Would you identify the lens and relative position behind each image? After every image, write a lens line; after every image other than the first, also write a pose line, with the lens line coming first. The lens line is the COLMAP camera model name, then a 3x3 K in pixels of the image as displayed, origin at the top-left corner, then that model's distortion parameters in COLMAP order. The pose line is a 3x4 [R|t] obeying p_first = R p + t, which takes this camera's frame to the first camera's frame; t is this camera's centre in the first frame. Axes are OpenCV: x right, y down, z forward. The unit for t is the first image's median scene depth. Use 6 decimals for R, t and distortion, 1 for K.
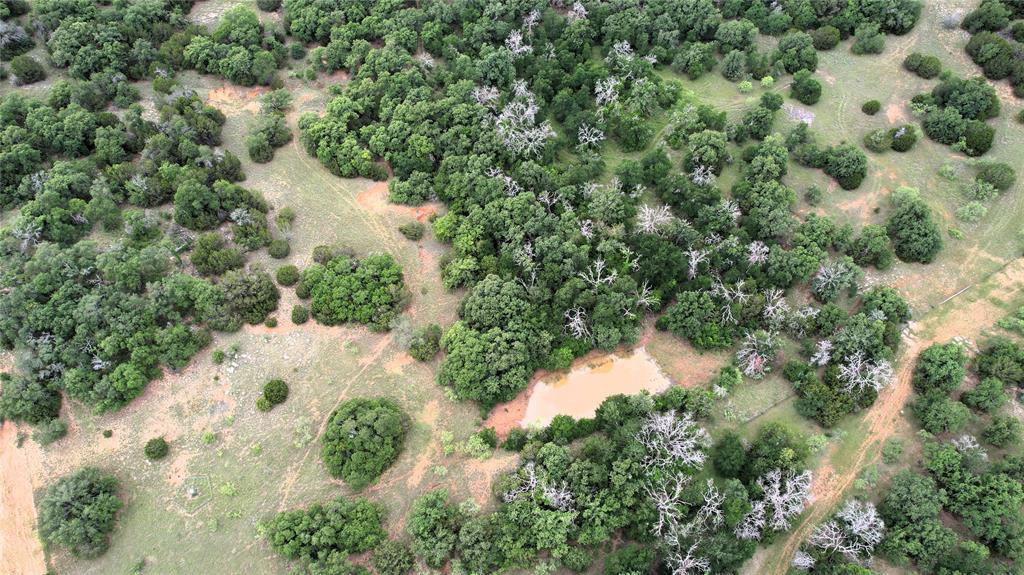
lens RADIAL K [[663.4, 0, 515.5], [0, 663.4, 291.6], [0, 0, 1]] dist [-0.067903, 0.062233]
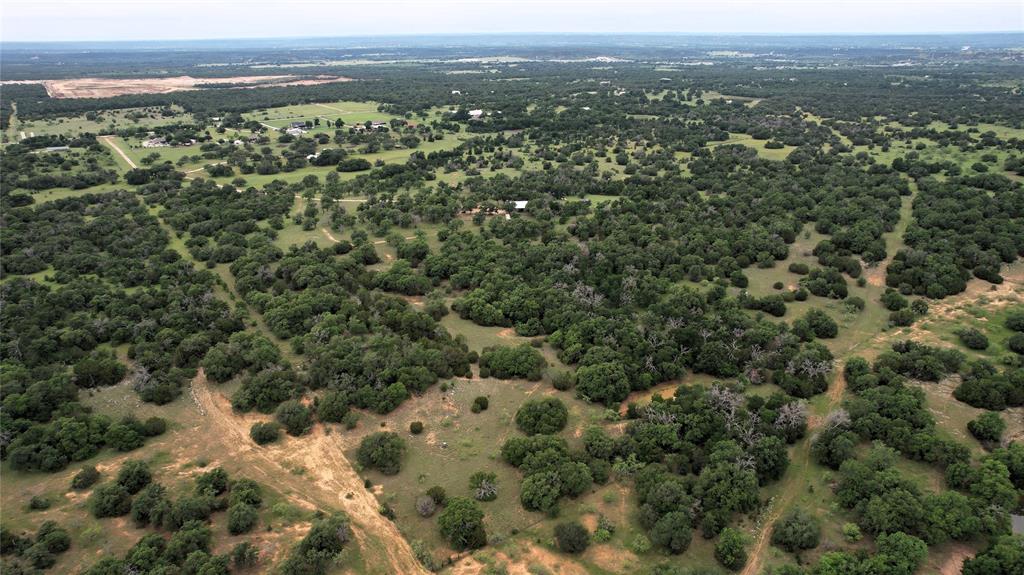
lens RADIAL K [[663.4, 0, 510.2], [0, 663.4, 289.2], [0, 0, 1]] dist [-0.067903, 0.062233]
pose [[0.994619, -0.042054, 0.094685, -0.410741], [0.088336, 0.821762, -0.562942, 0.802907], [-0.054135, 0.568277, 0.821055, -0.489426]]
